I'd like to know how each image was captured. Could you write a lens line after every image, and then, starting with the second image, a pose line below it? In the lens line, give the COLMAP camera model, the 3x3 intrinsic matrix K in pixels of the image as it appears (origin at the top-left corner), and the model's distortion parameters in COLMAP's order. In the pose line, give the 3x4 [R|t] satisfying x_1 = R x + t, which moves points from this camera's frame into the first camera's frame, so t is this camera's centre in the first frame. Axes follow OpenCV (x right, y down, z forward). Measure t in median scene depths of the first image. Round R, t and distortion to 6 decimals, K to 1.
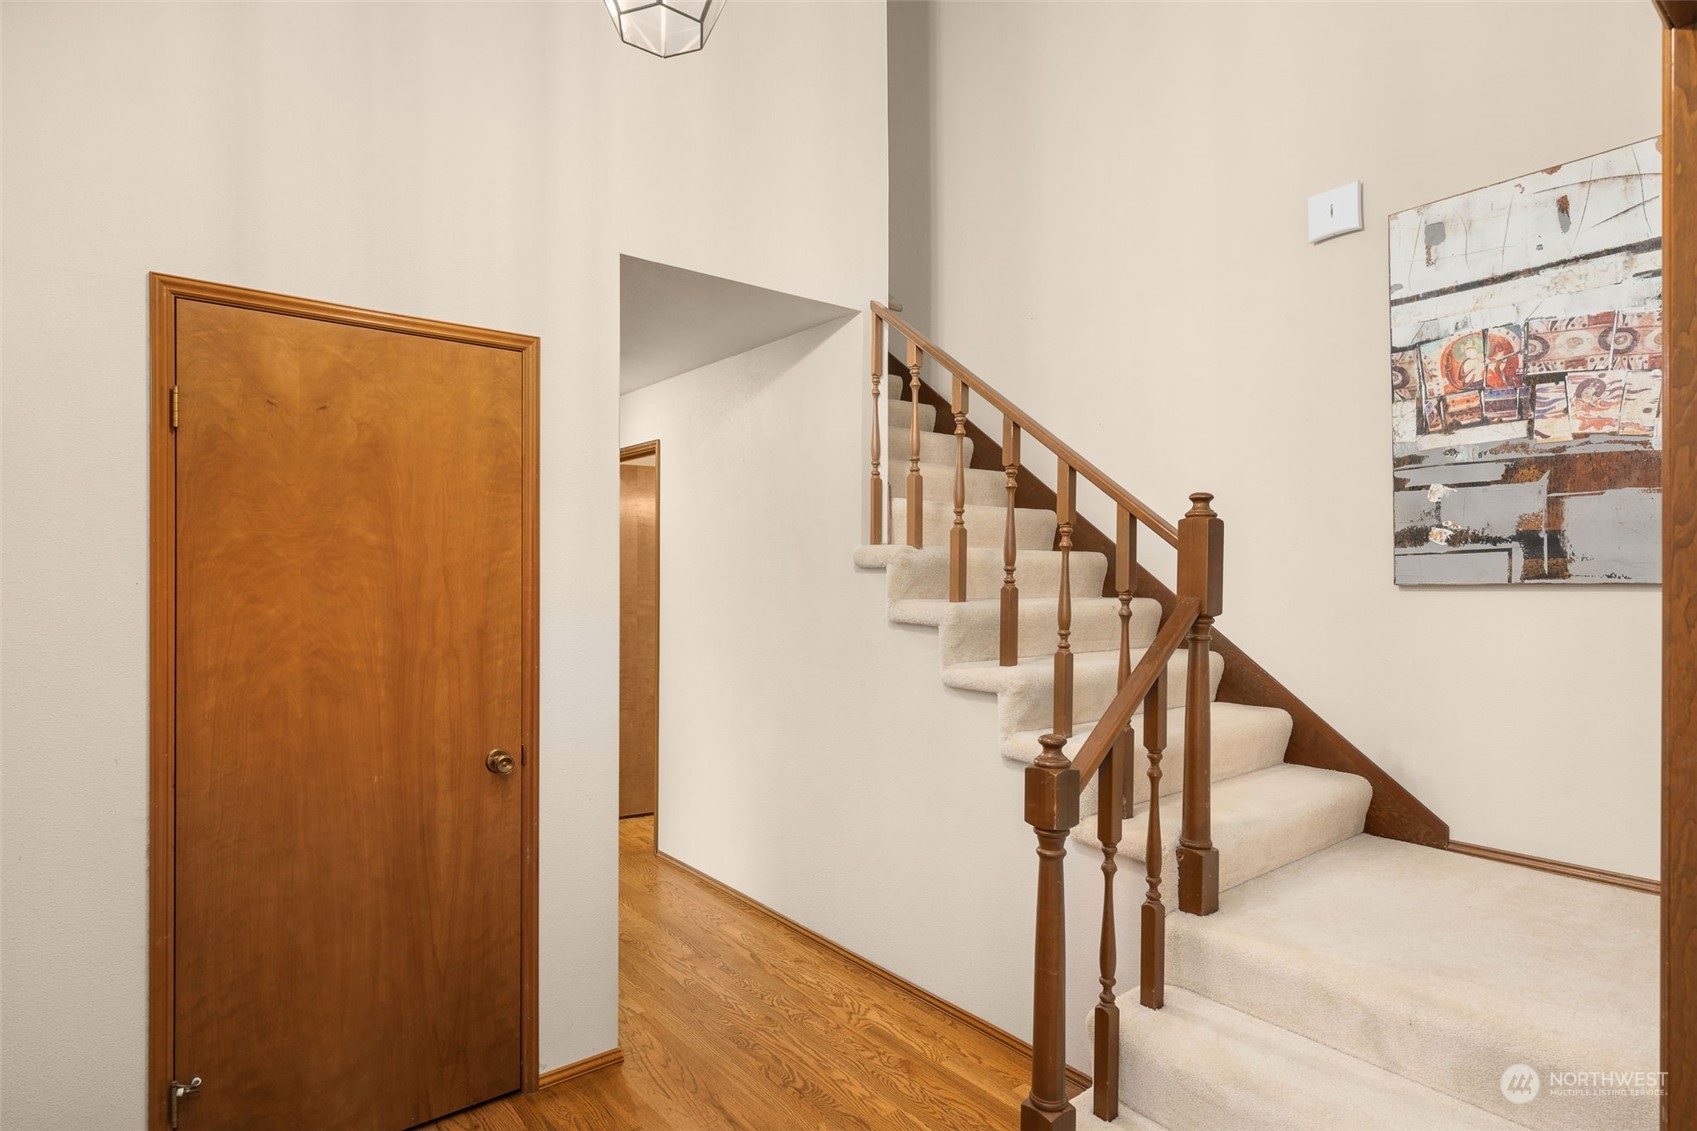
lens RADIAL K [[855.6, 0, 840.6], [0, 855.6, 568.5], [0, 0, 1]] dist [0.005660, -0.002347]
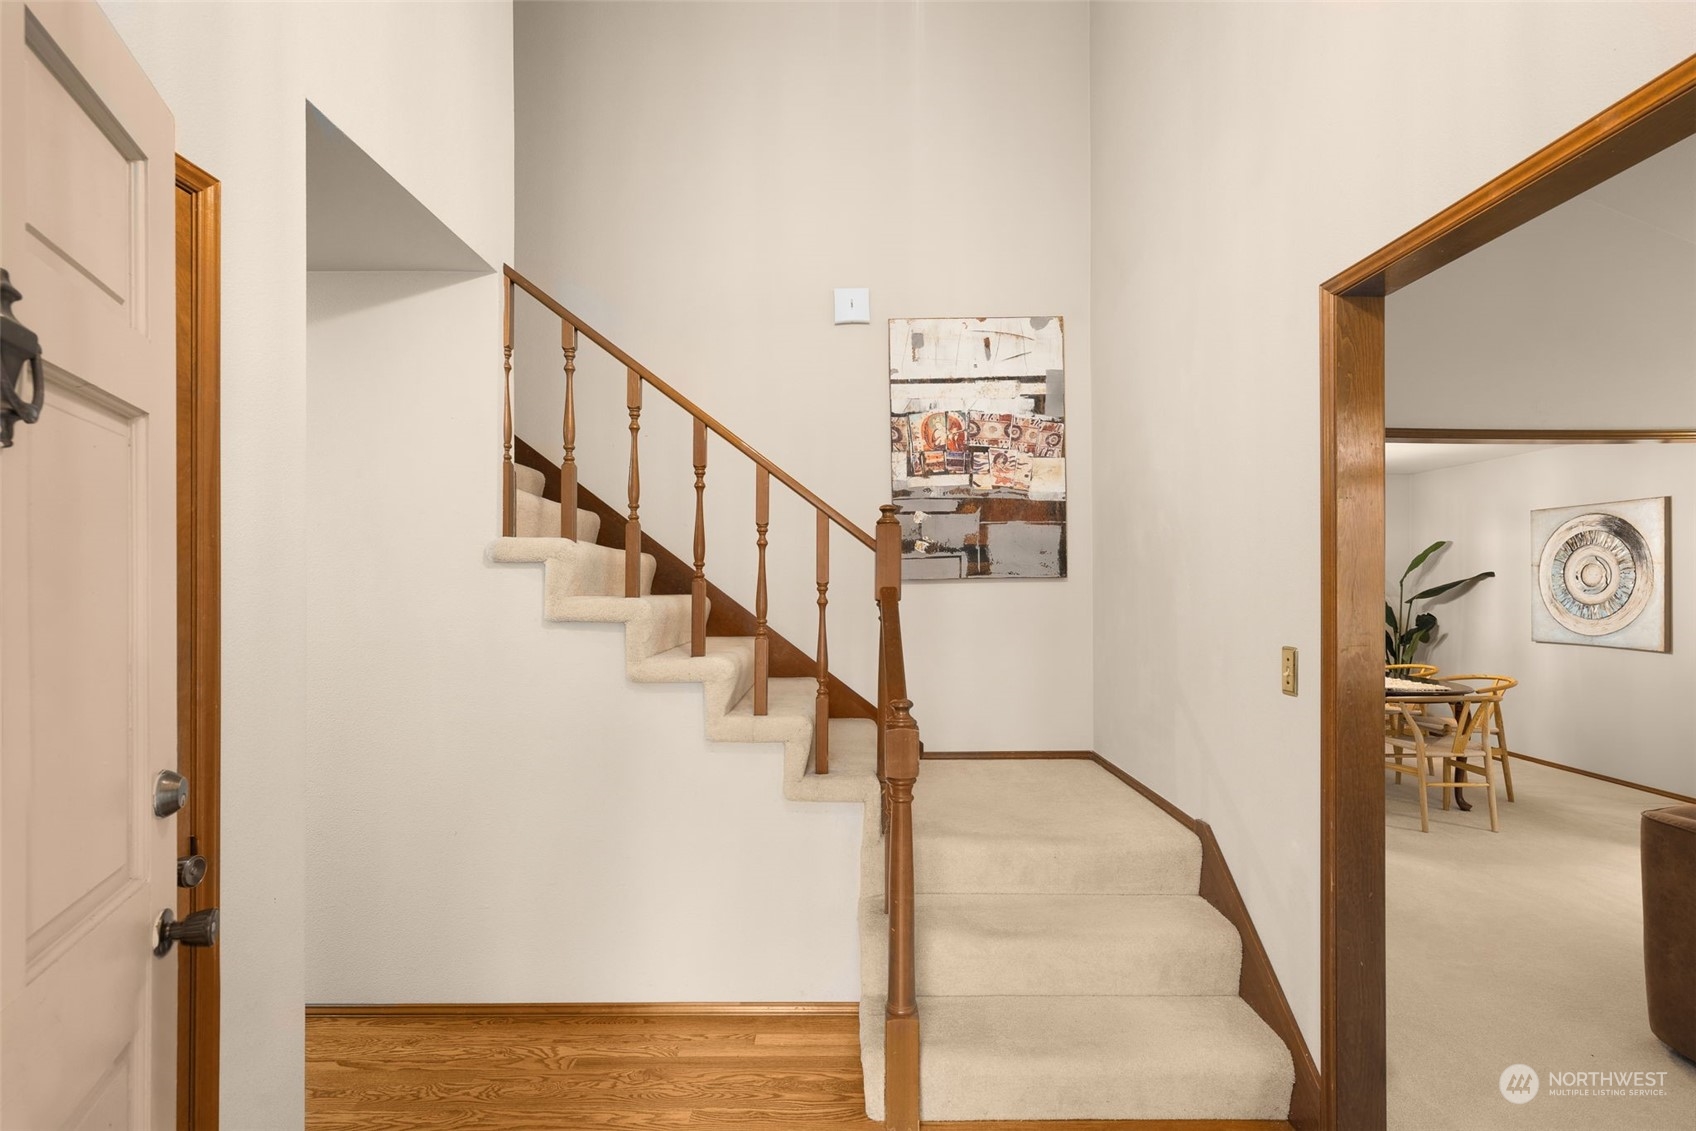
lens RADIAL K [[781.0, 0, 851.4], [0, 781.0, 576.0], [0, 0, 1]] dist [0.000608, -0.000791]
pose [[0.644169, 0.003396, 0.764876, -0.426024], [-0.001547, 0.999994, -0.003137, 0.018126], [-0.764882, 0.000837, 0.644170, 0.241659]]
